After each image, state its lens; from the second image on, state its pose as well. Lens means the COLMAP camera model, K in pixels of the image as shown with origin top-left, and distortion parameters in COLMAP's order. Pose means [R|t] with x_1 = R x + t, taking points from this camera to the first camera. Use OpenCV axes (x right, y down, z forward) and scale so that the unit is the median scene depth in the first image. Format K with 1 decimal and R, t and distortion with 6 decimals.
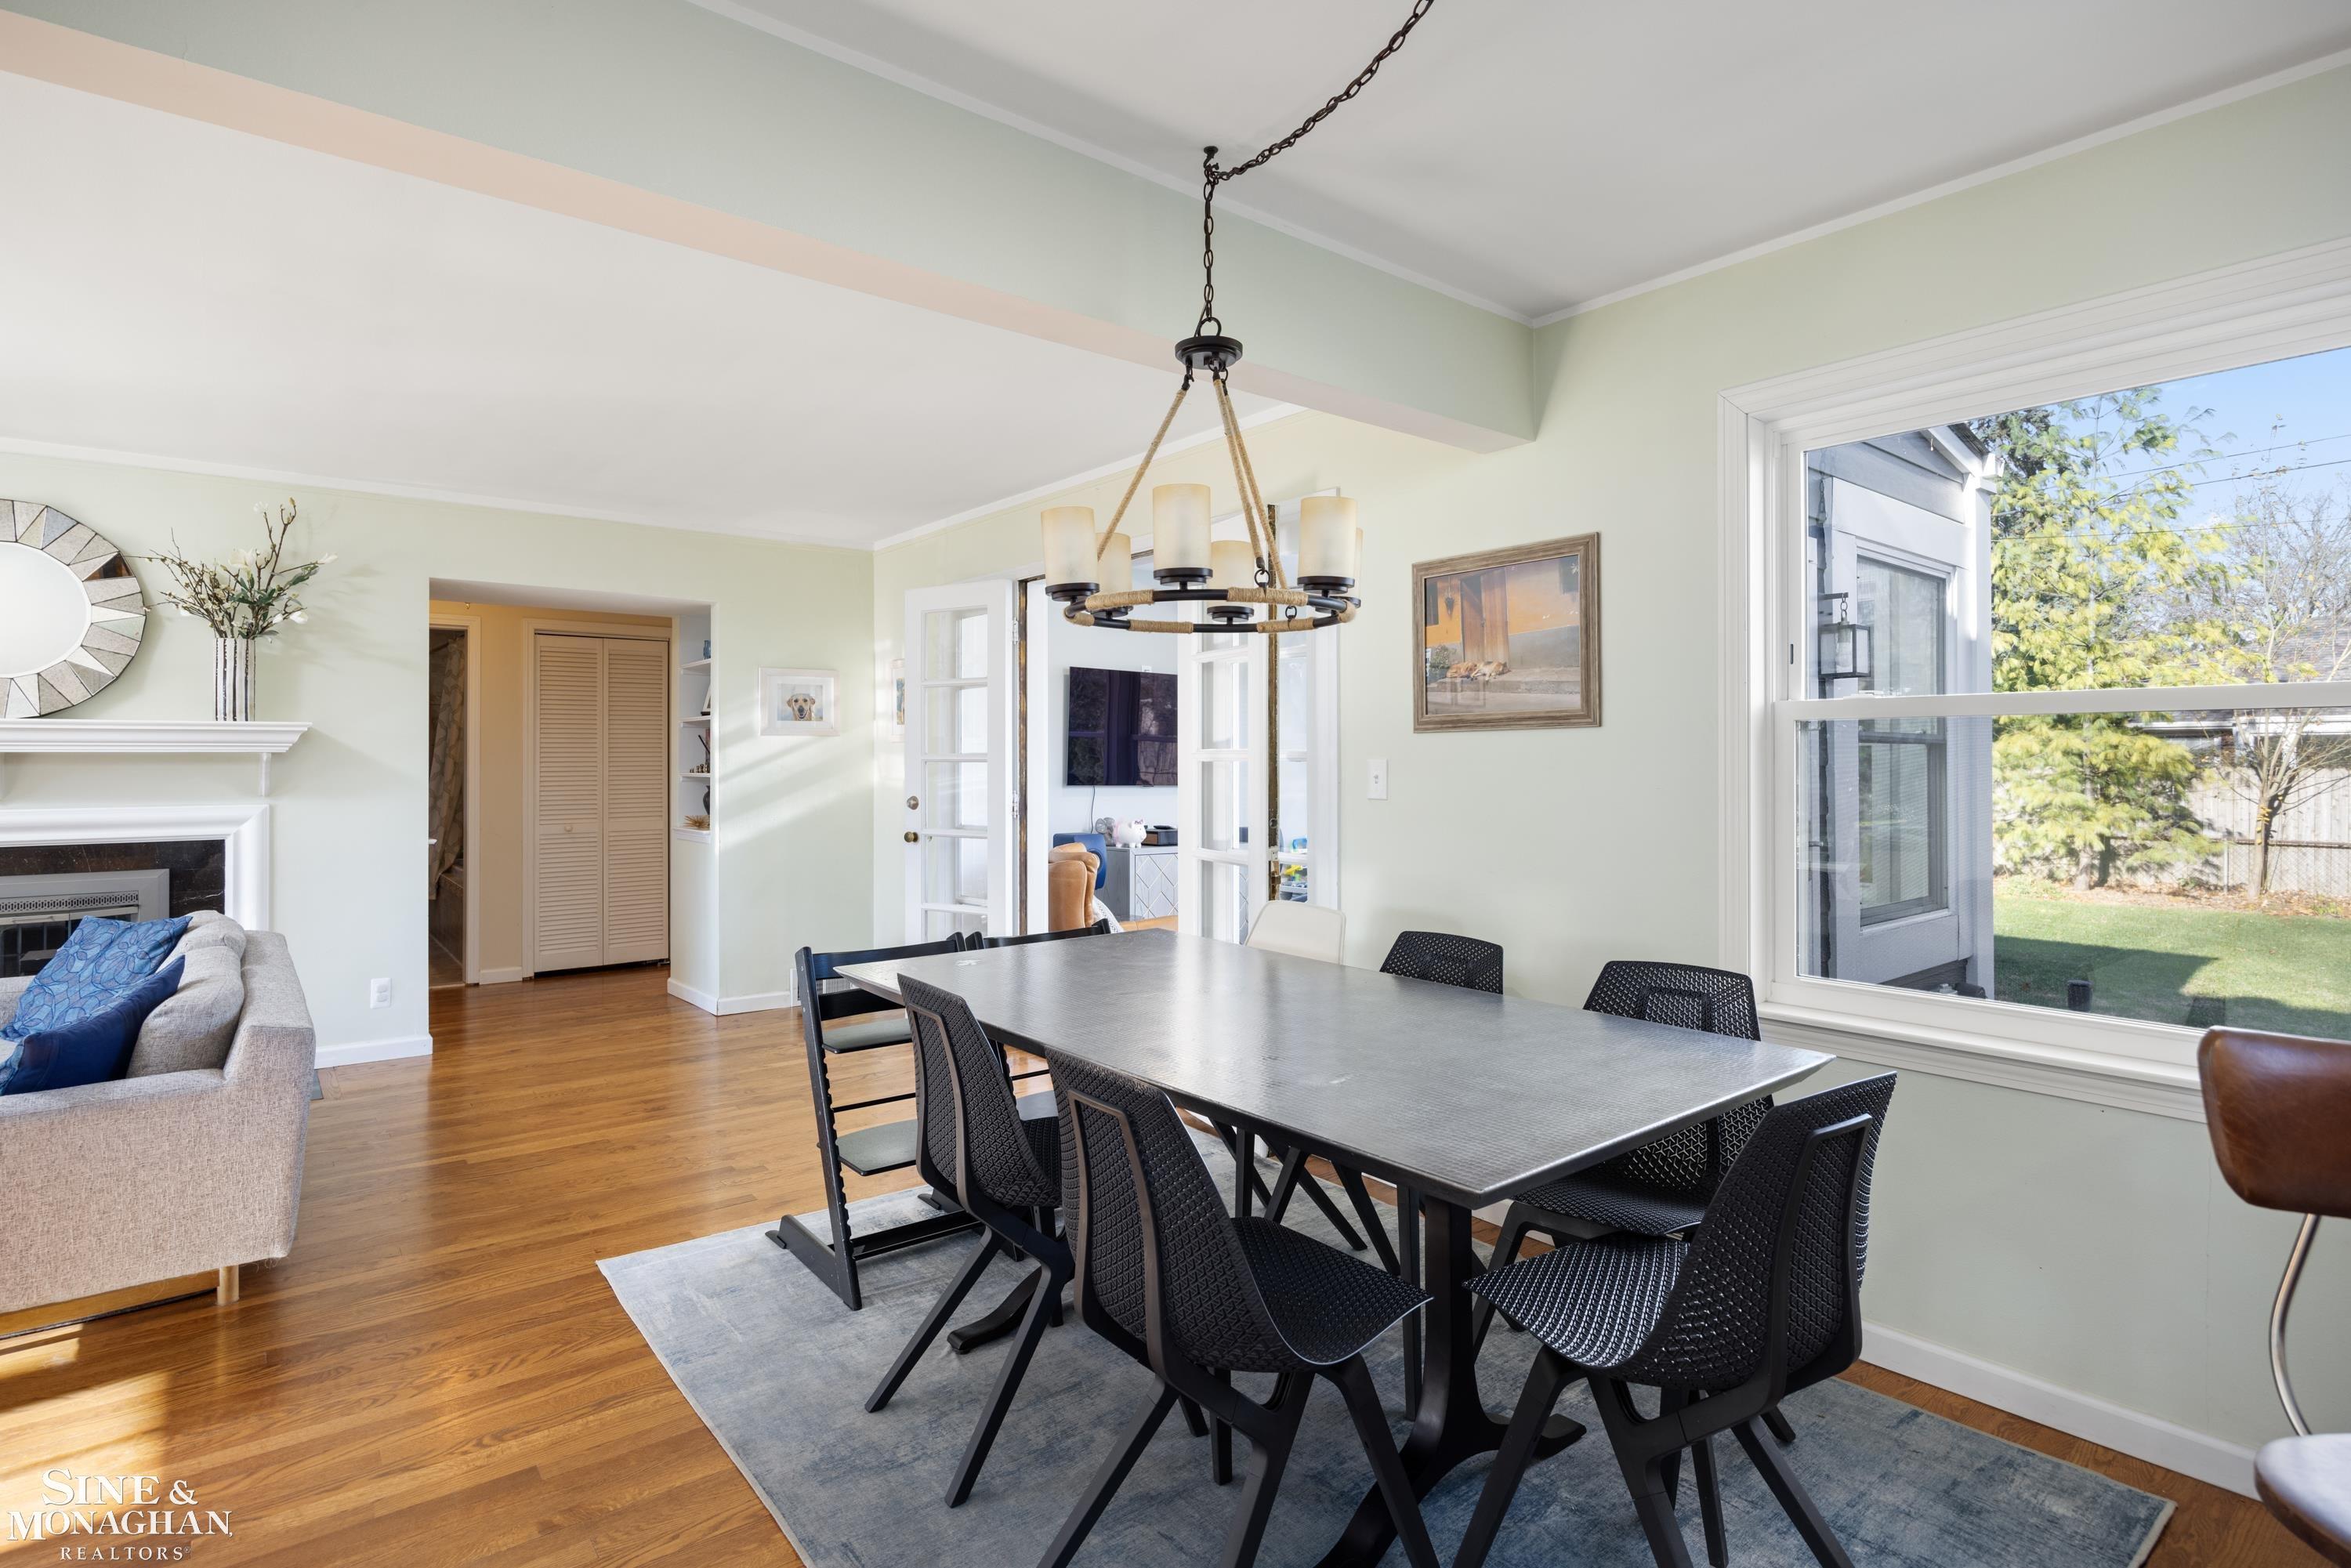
lens RADIAL K [[1183.2, 0, 1173.1], [0, 1183.2, 749.5], [0, 0, 1]] dist [-0.001229, -0.000104]
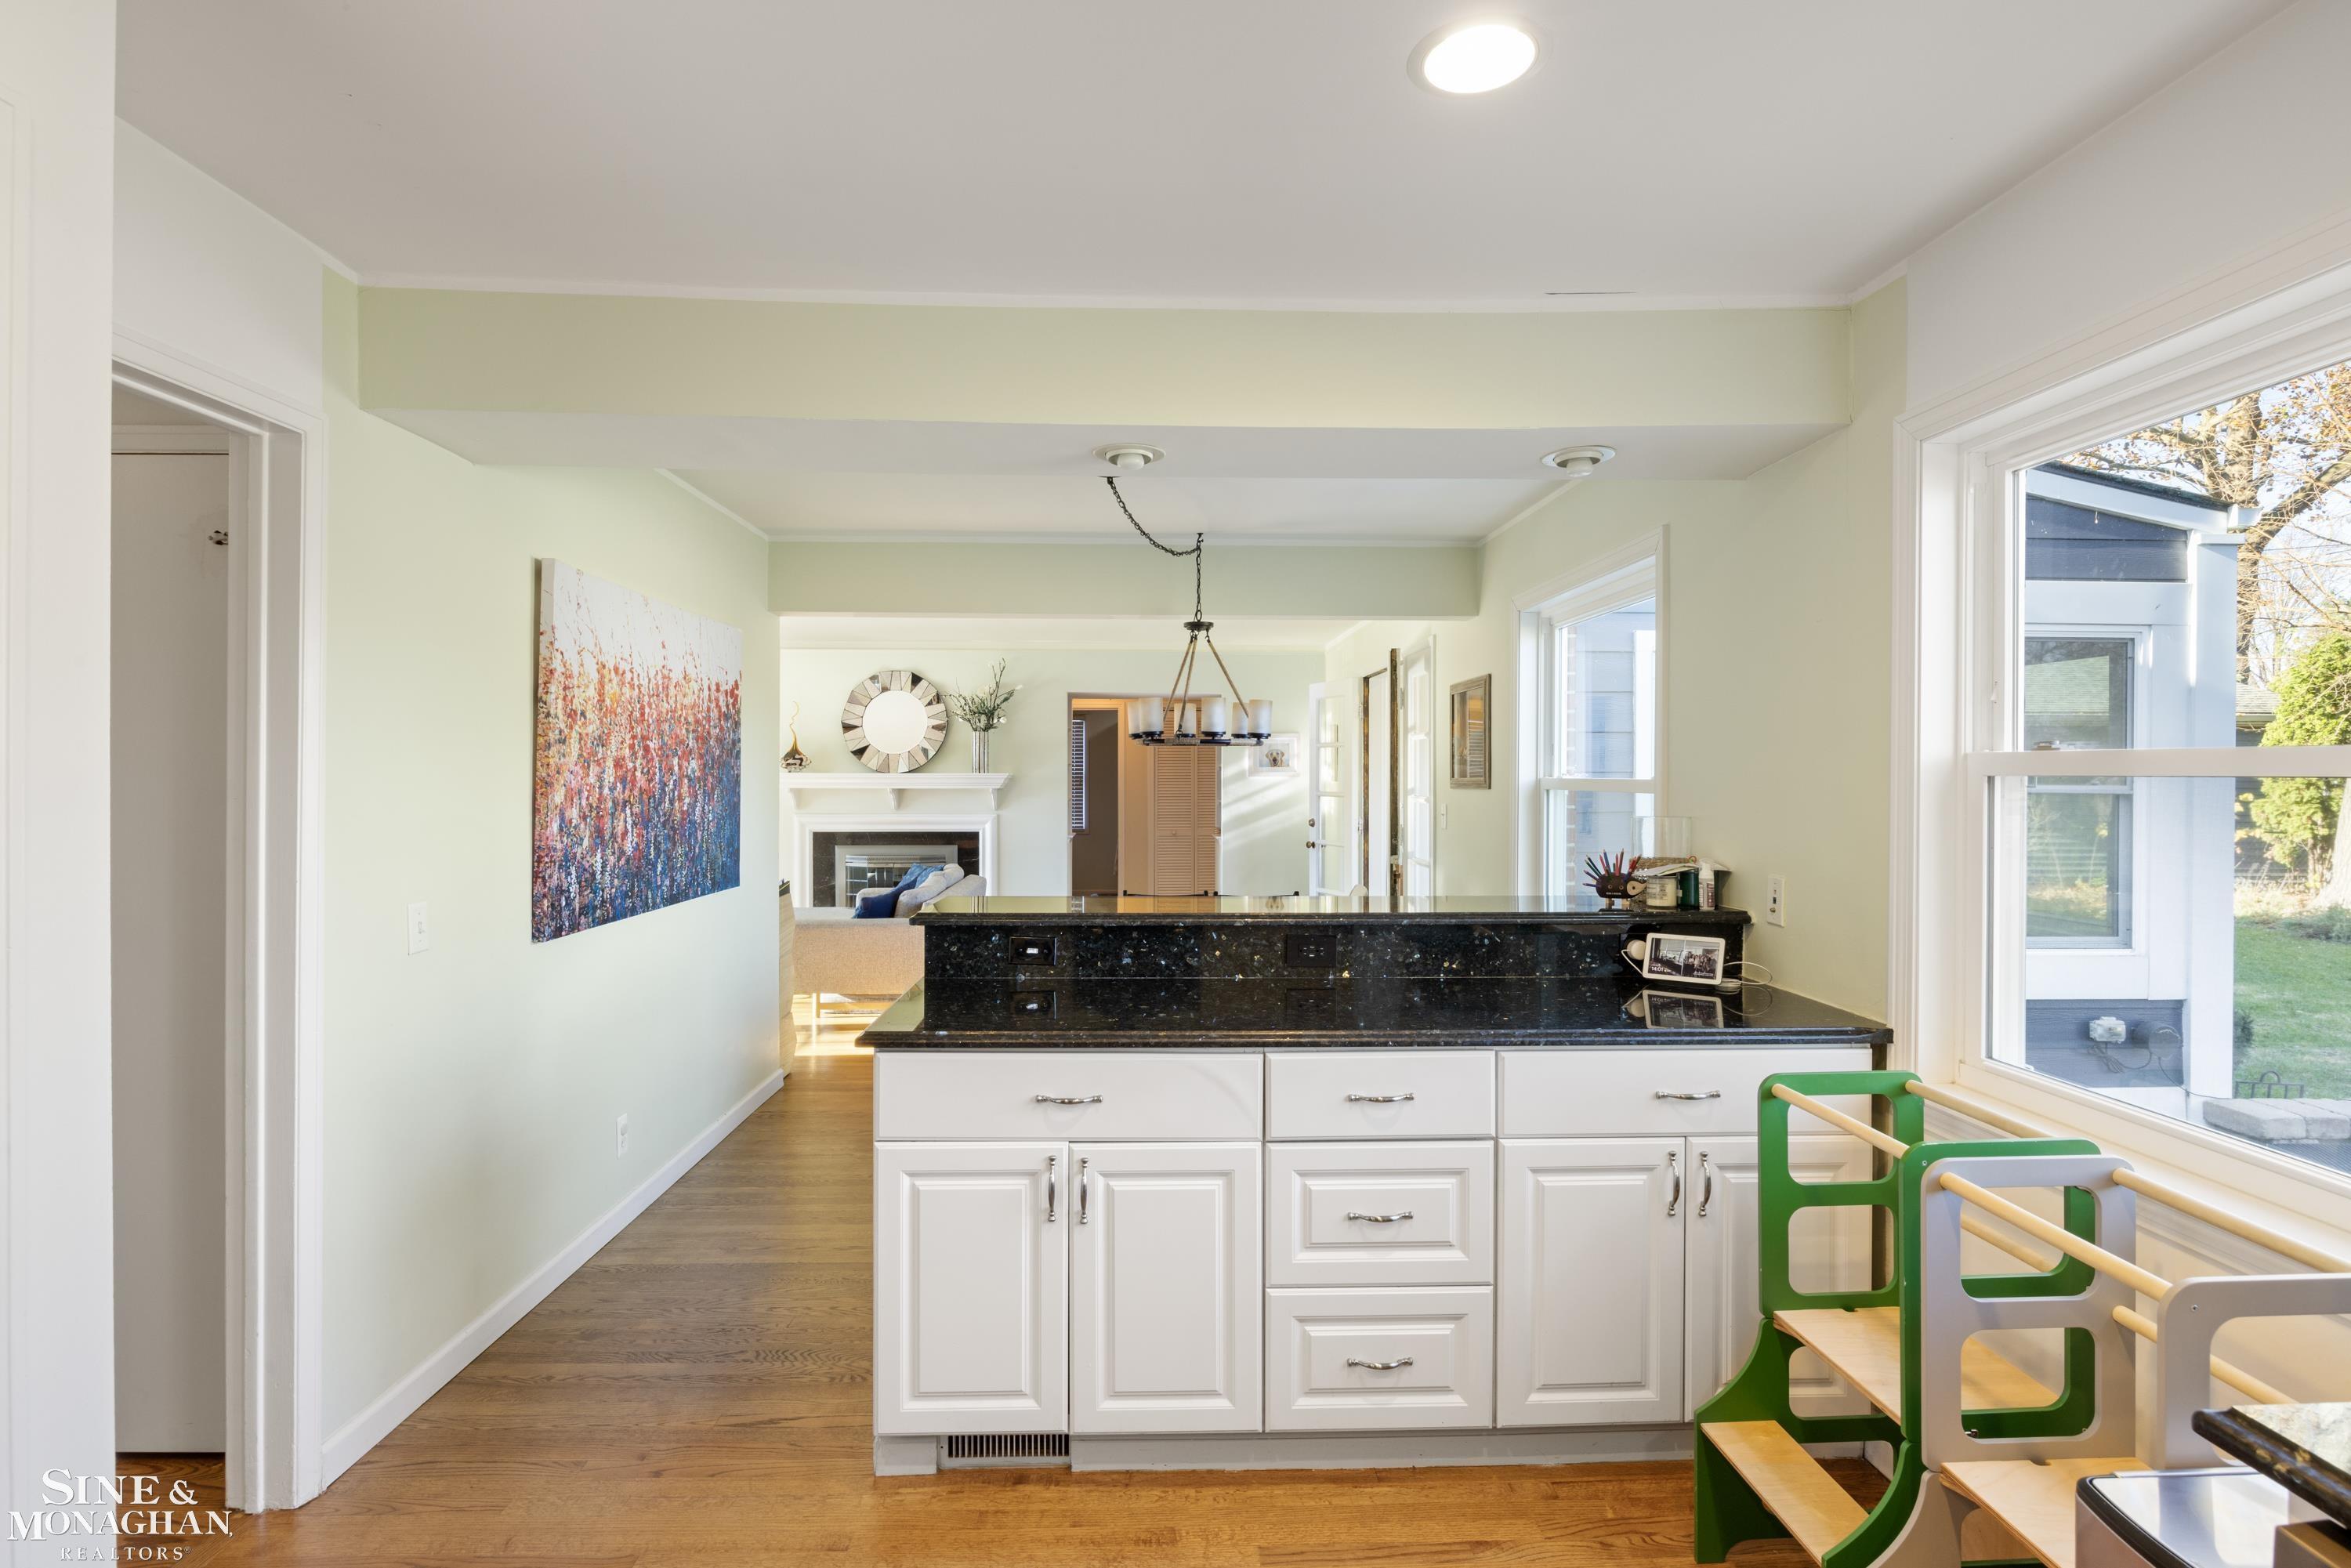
lens RADIAL K [[1177.7, 0, 1174.1], [0, 1177.7, 778.3], [0, 0, 1]] dist [-0.011309, -0.000735]
pose [[0.805746, 0.005203, -0.592239, 0.650278], [-0.000365, 0.999966, 0.008289, -0.030581], [0.592262, -0.006463, 0.805720, -0.412762]]
